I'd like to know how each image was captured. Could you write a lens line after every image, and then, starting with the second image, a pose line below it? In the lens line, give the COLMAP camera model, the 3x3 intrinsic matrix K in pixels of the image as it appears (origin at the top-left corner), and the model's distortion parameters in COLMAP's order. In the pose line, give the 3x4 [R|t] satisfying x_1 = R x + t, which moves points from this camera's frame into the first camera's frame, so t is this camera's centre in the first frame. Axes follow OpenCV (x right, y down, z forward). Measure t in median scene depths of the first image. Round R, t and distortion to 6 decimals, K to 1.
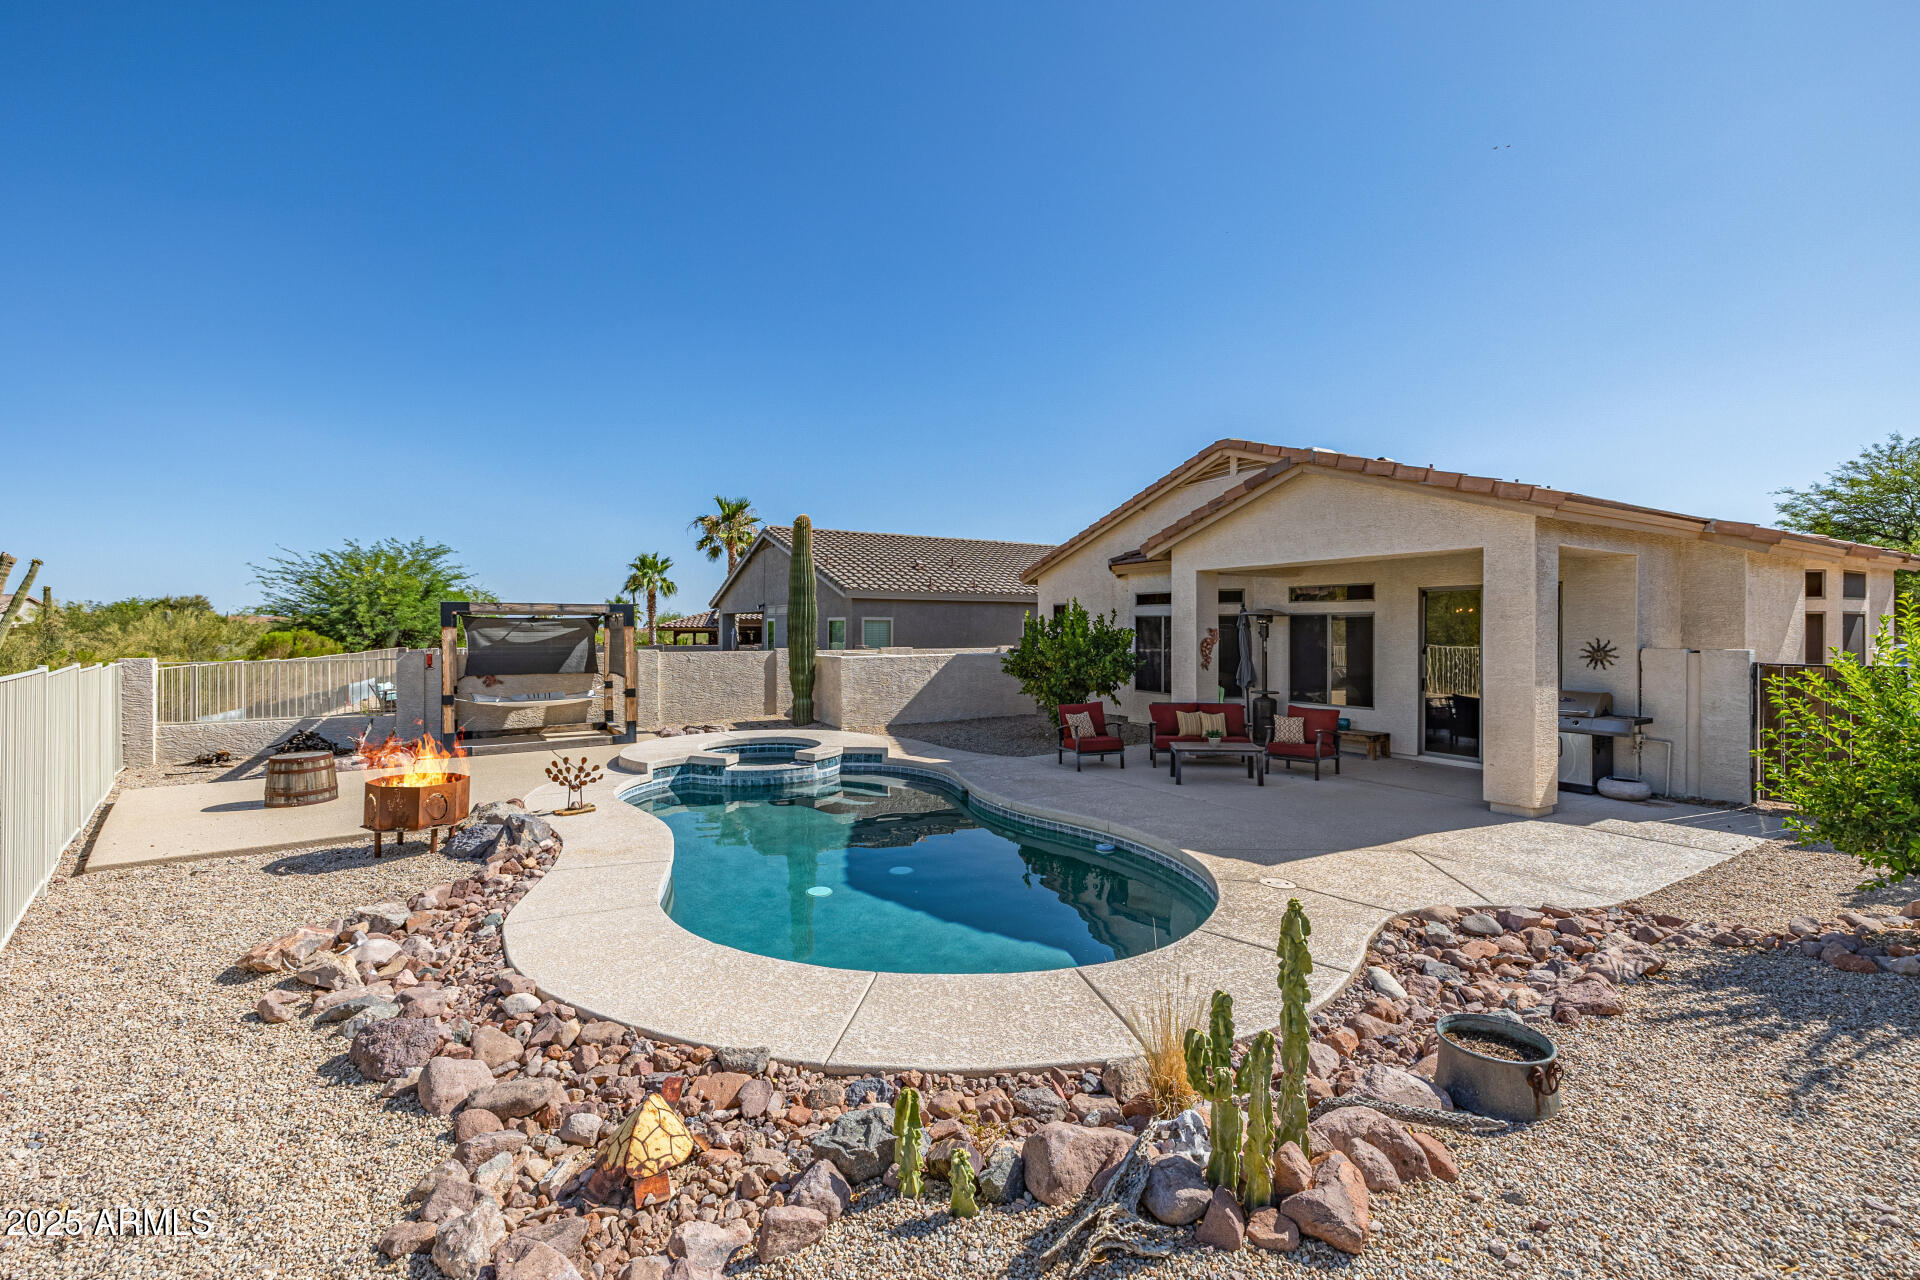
lens RADIAL K [[827.1, 0, 930.1], [0, 827.1, 634.6], [0, 0, 1]] dist [0.000768, -0.000058]
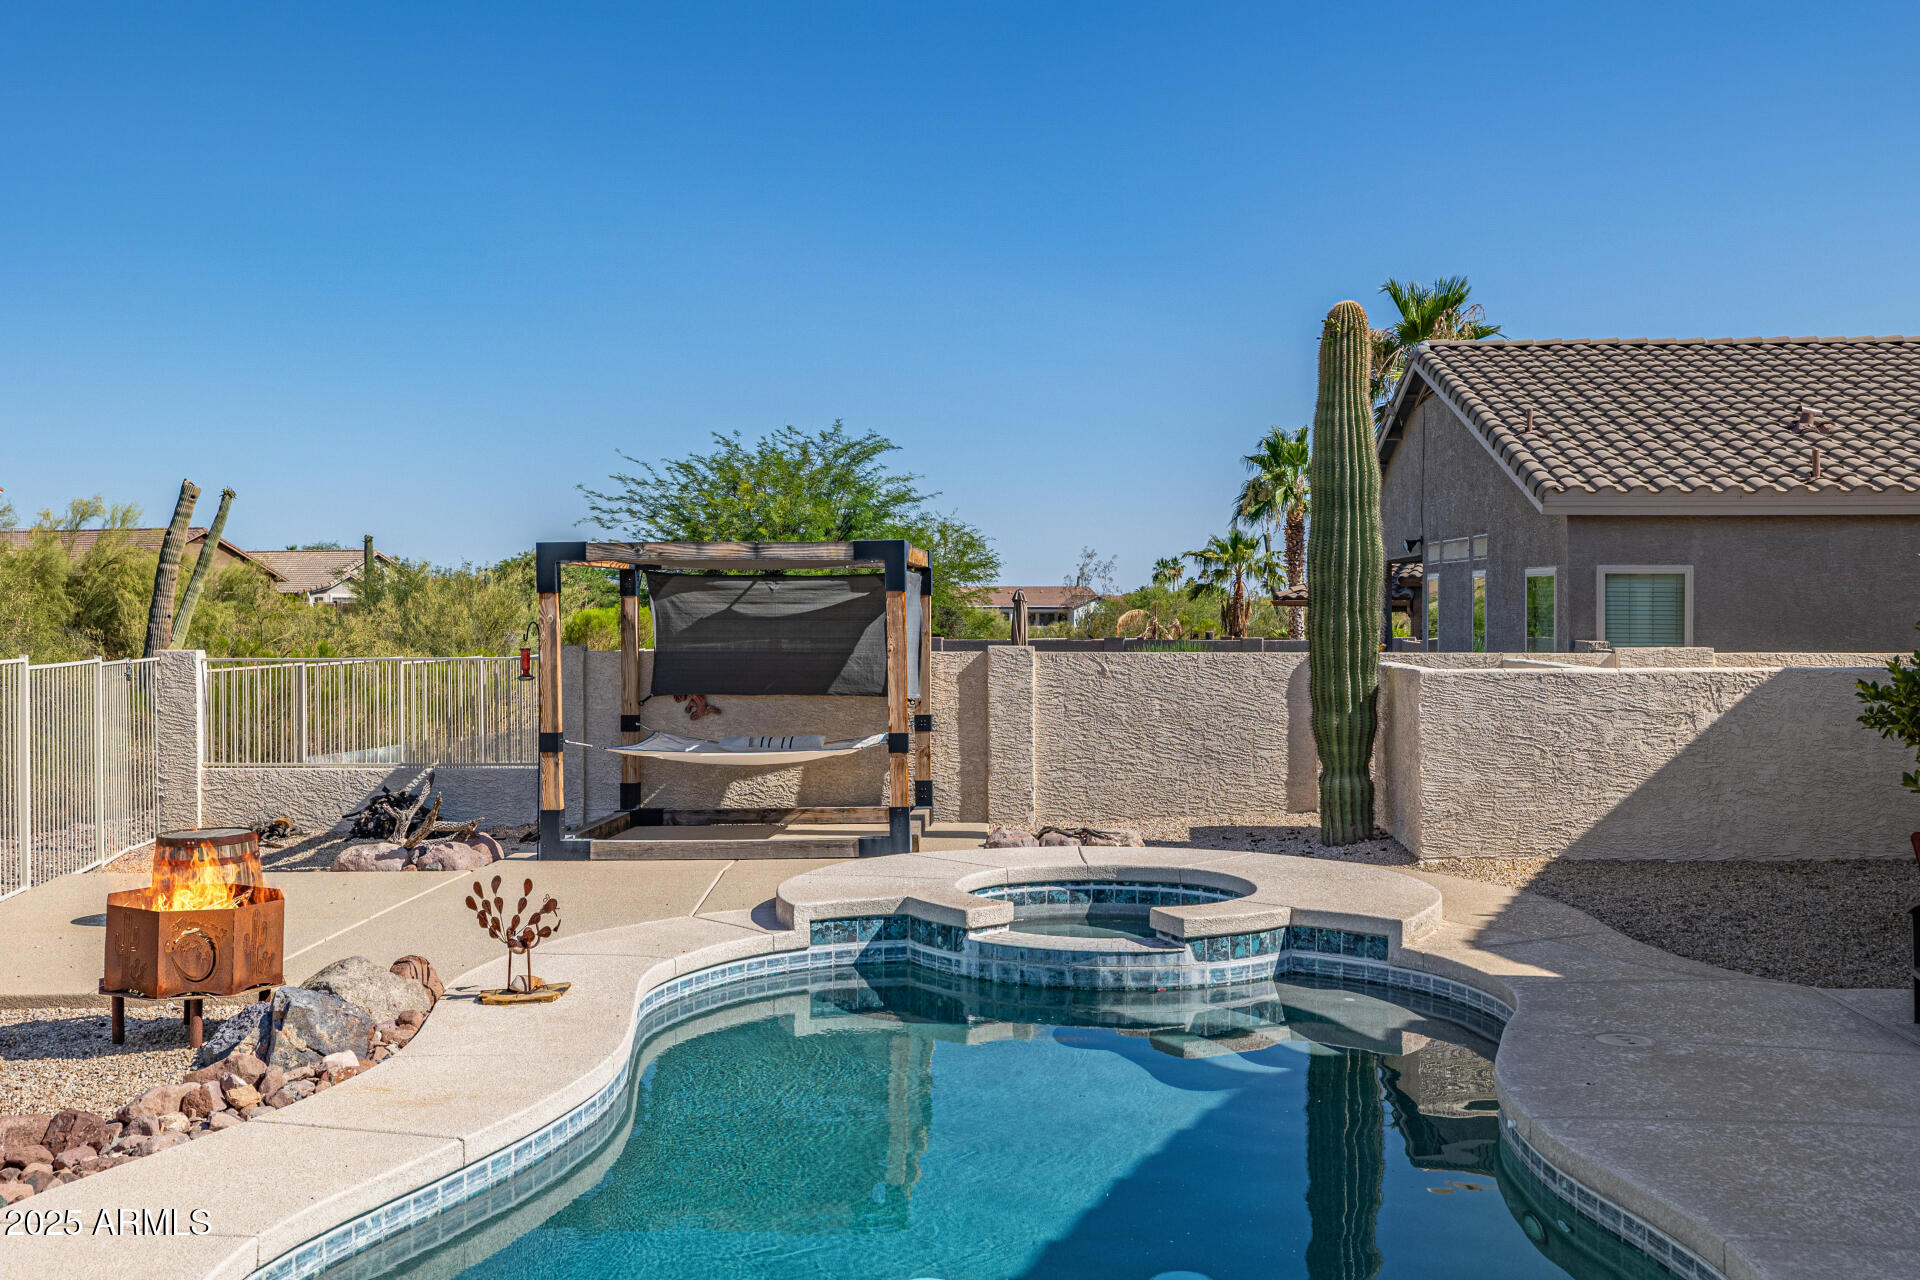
lens RADIAL K [[1915.5, 0, 960.0], [0, 1915.5, 640.0], [0, 0, 1]] dist [-0.002878, -0.010314]
pose [[0.827165, 0.008257, -0.561899, 0.217686], [-0.002246, 0.999933, 0.011388, 0.004216], [0.561955, -0.008158, 0.827127, 0.169401]]
